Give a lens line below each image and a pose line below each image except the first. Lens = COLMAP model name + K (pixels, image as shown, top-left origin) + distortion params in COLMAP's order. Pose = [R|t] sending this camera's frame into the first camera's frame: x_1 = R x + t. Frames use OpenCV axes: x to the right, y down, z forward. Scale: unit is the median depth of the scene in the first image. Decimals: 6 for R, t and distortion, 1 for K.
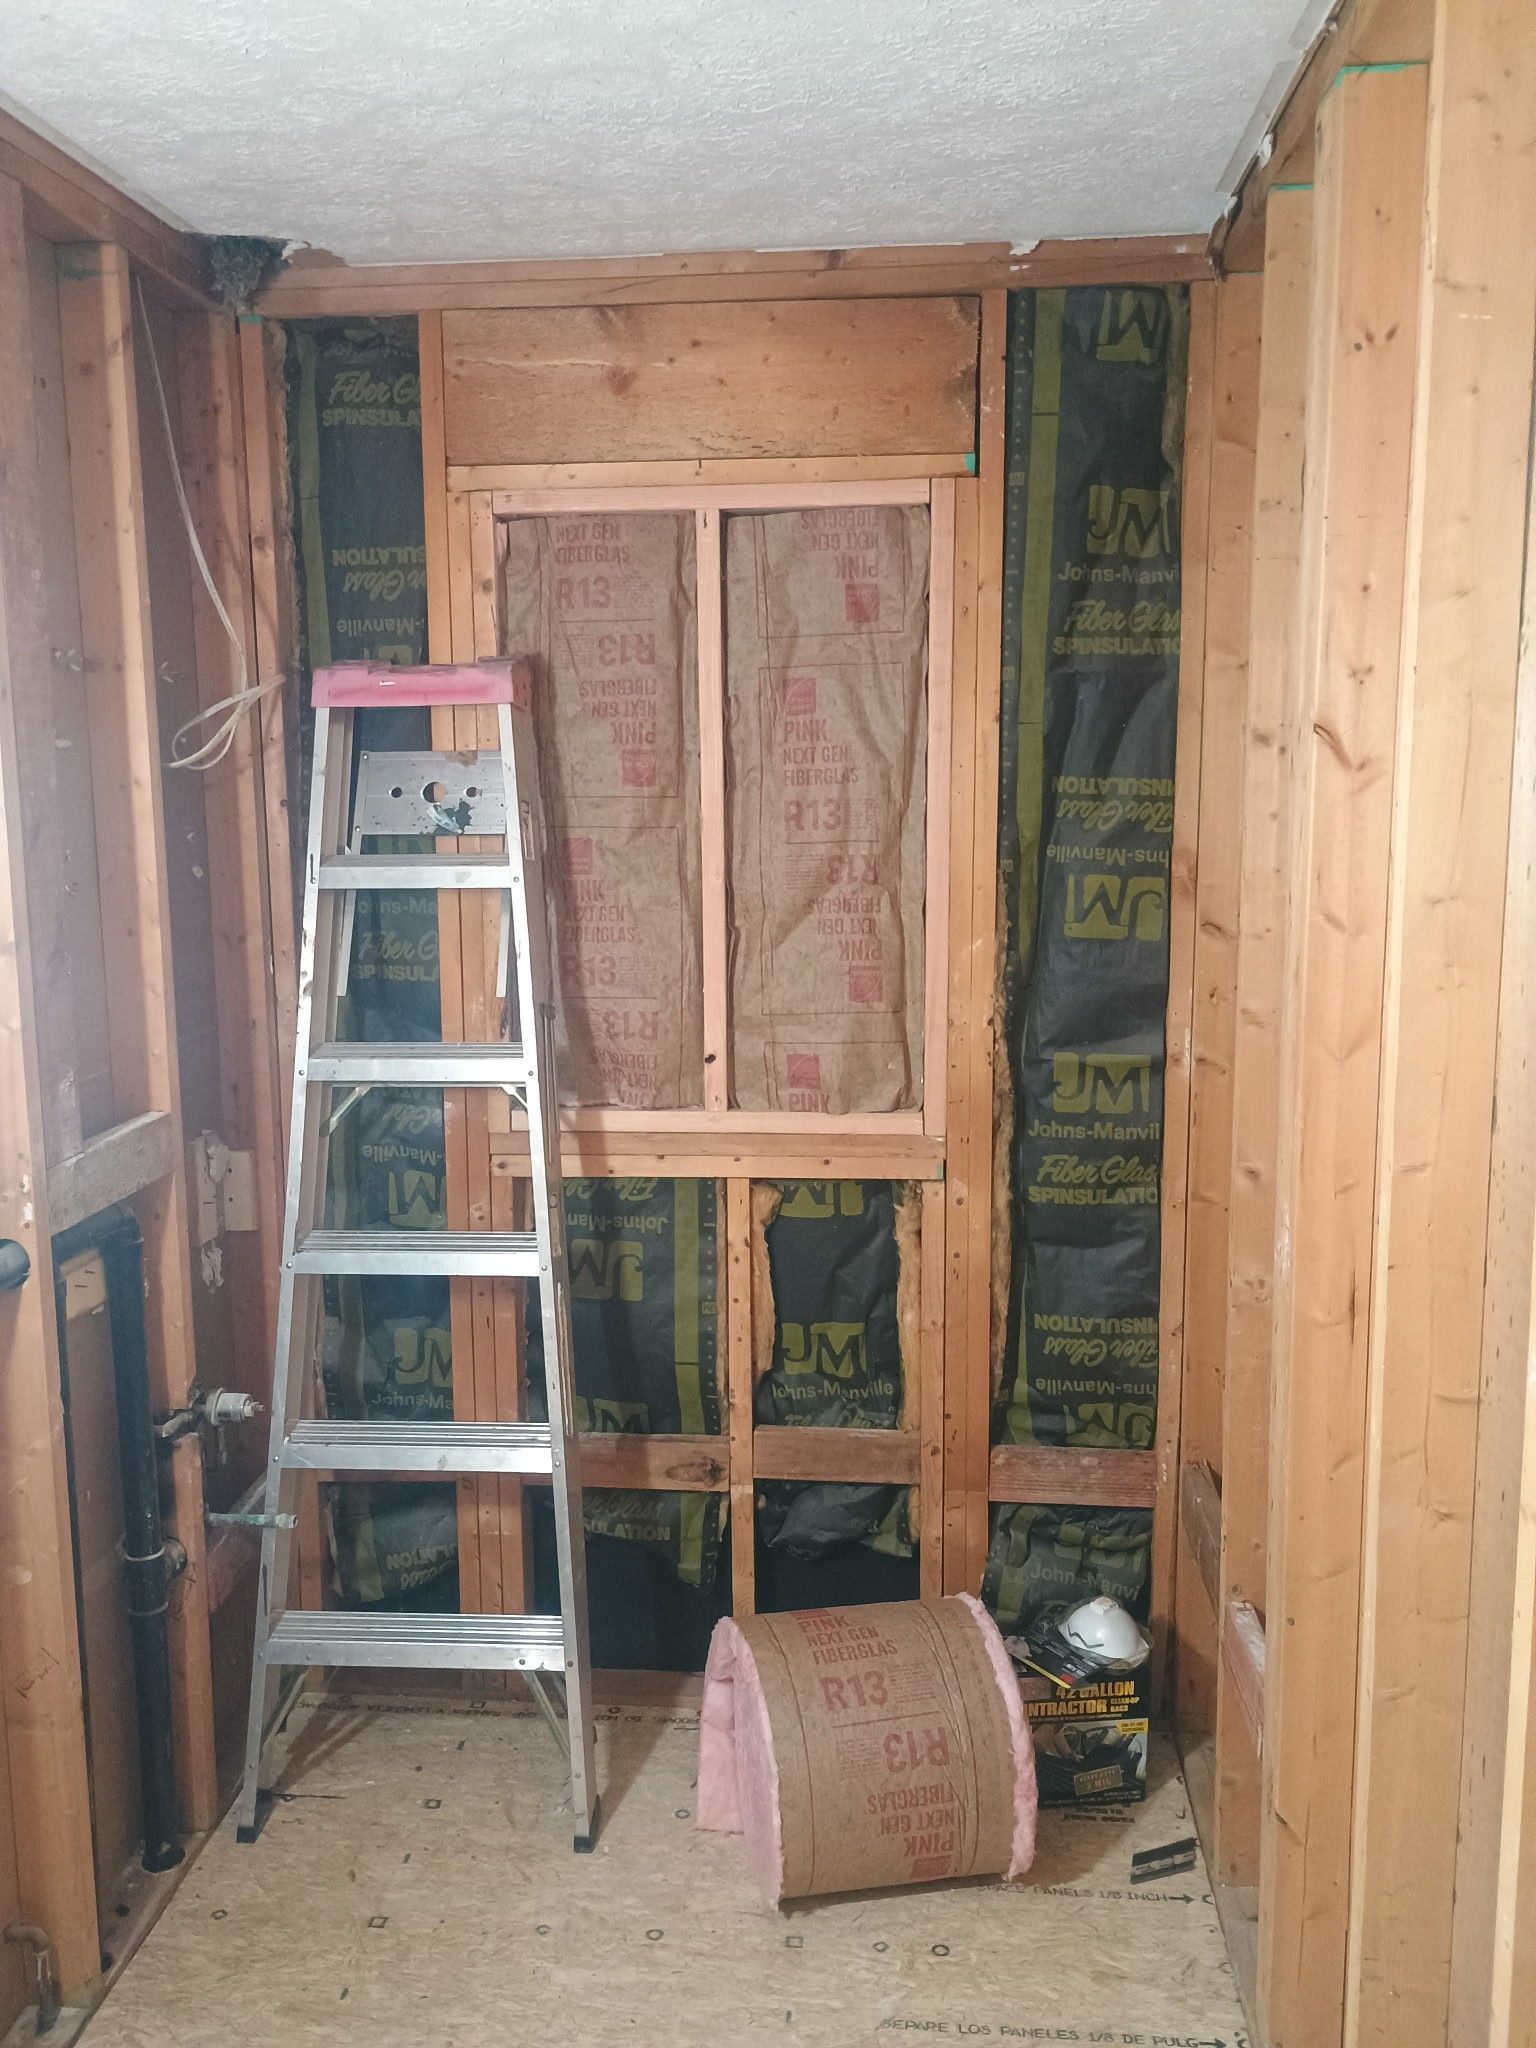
lens RADIAL K [[1752.3, 0, 747.2], [0, 1752.3, 1004.3], [0, 0, 1]] dist [0.043552, -0.068221]
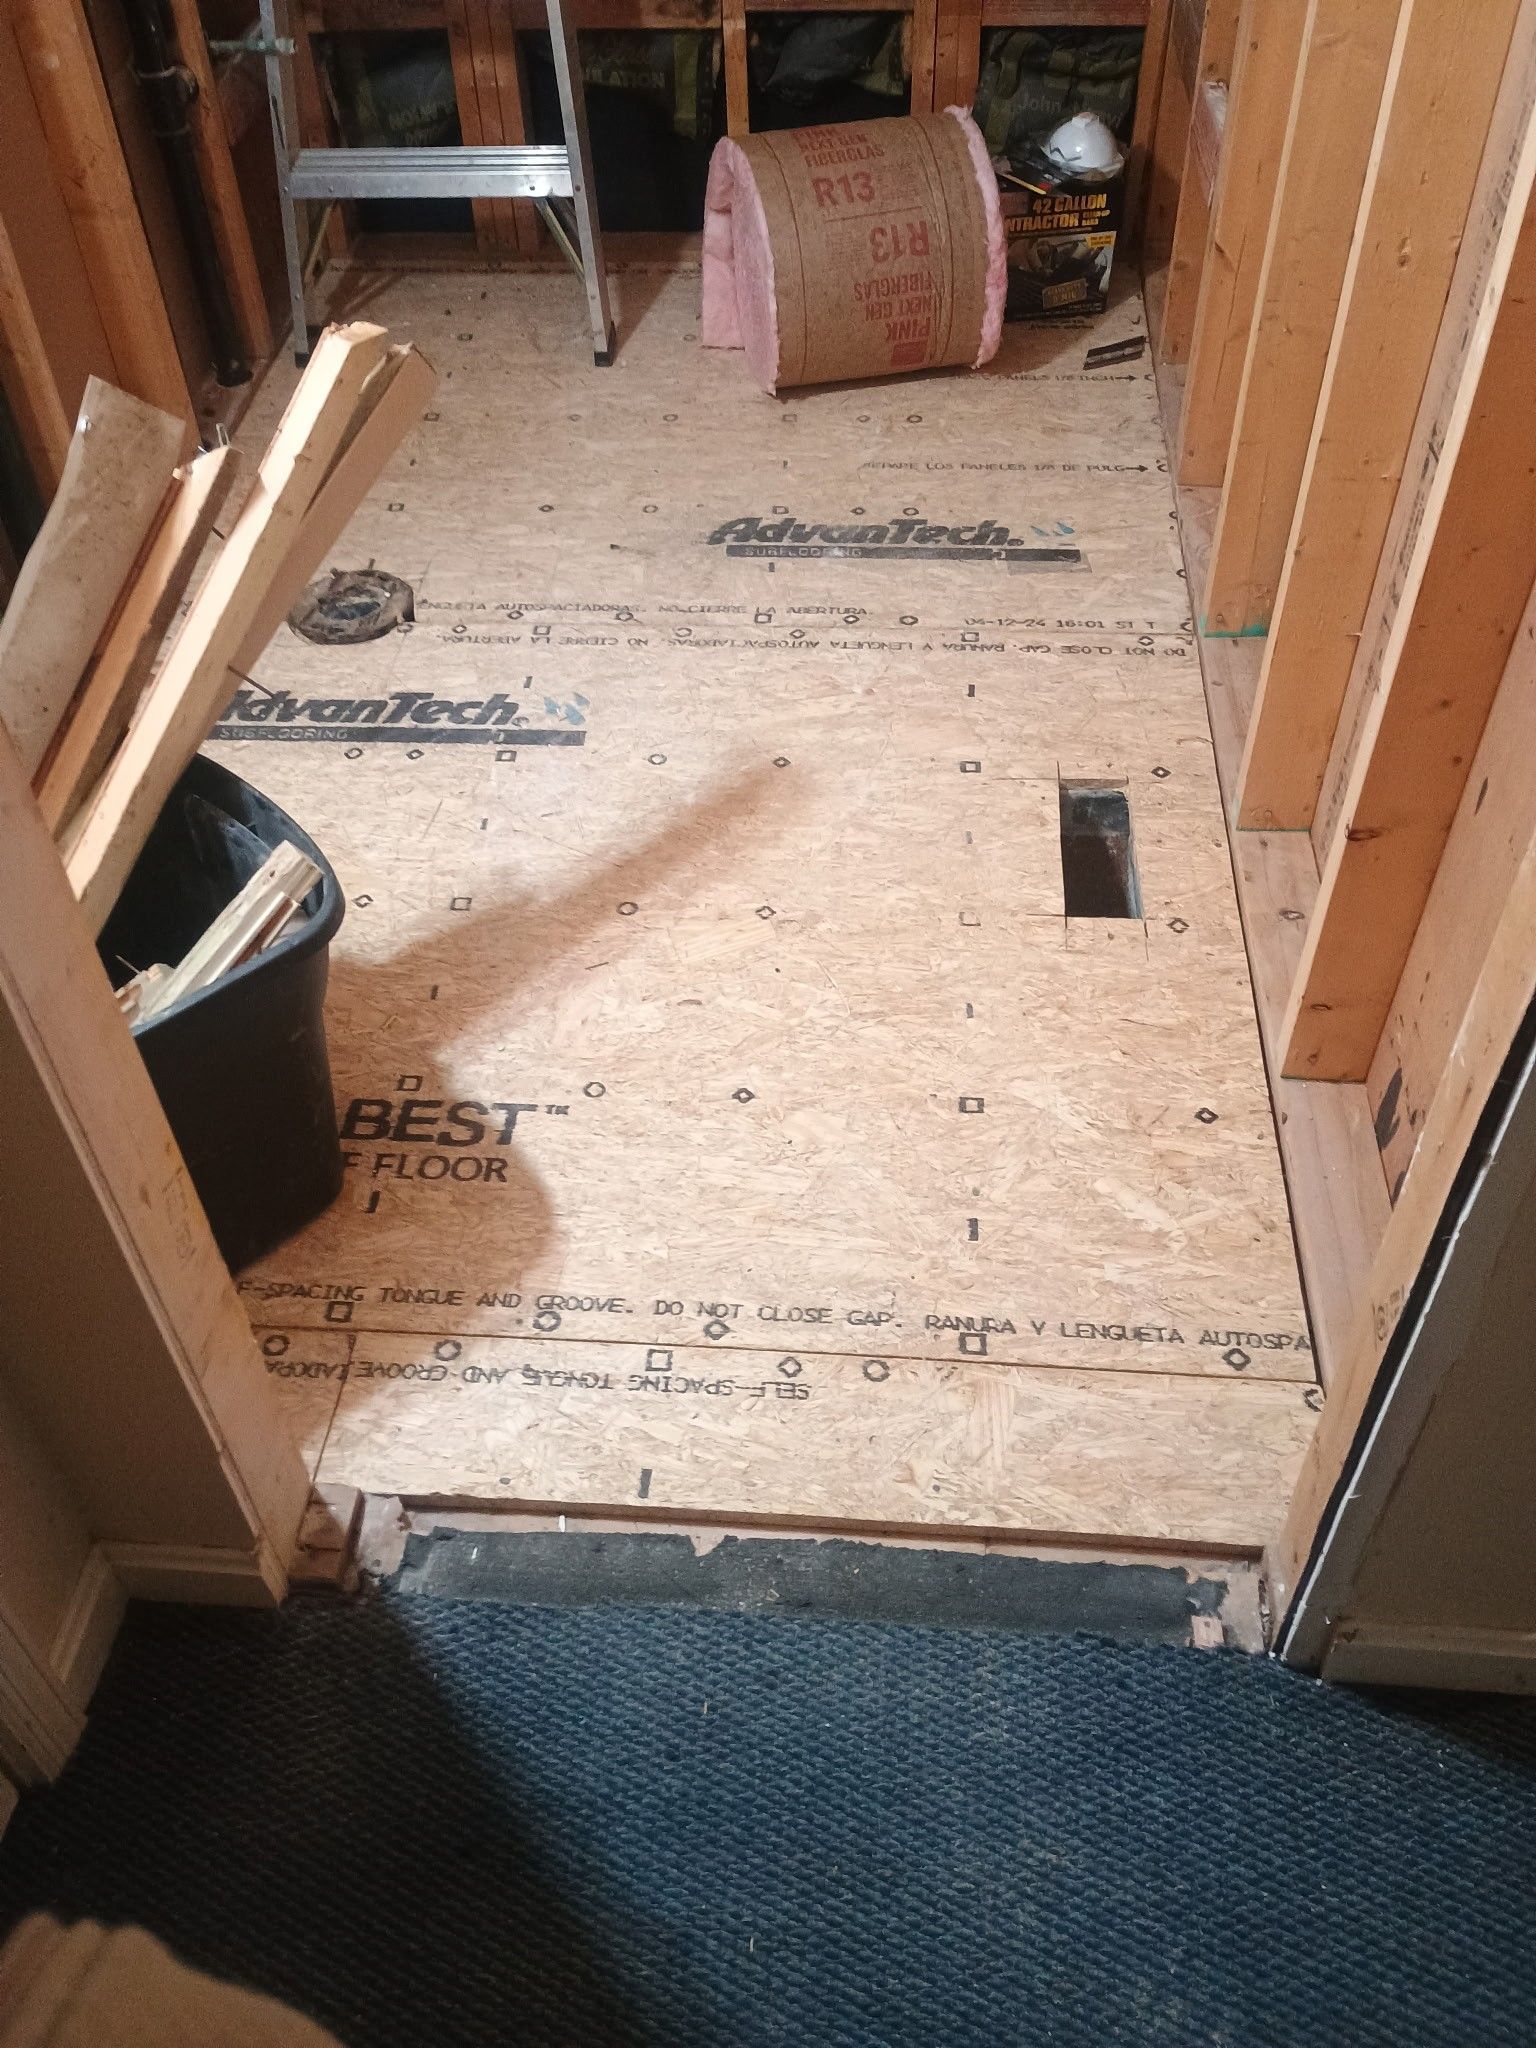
lens RADIAL K [[1752.3, 0, 745.0], [0, 1752.3, 1023.5], [0, 0, 1]] dist [0.043552, -0.068221]
pose [[0.999647, -0.024924, -0.009255, -0.001991], [0.025299, 0.784682, 0.619382, 0.110479], [-0.008175, -0.619397, 0.785036, -0.147325]]
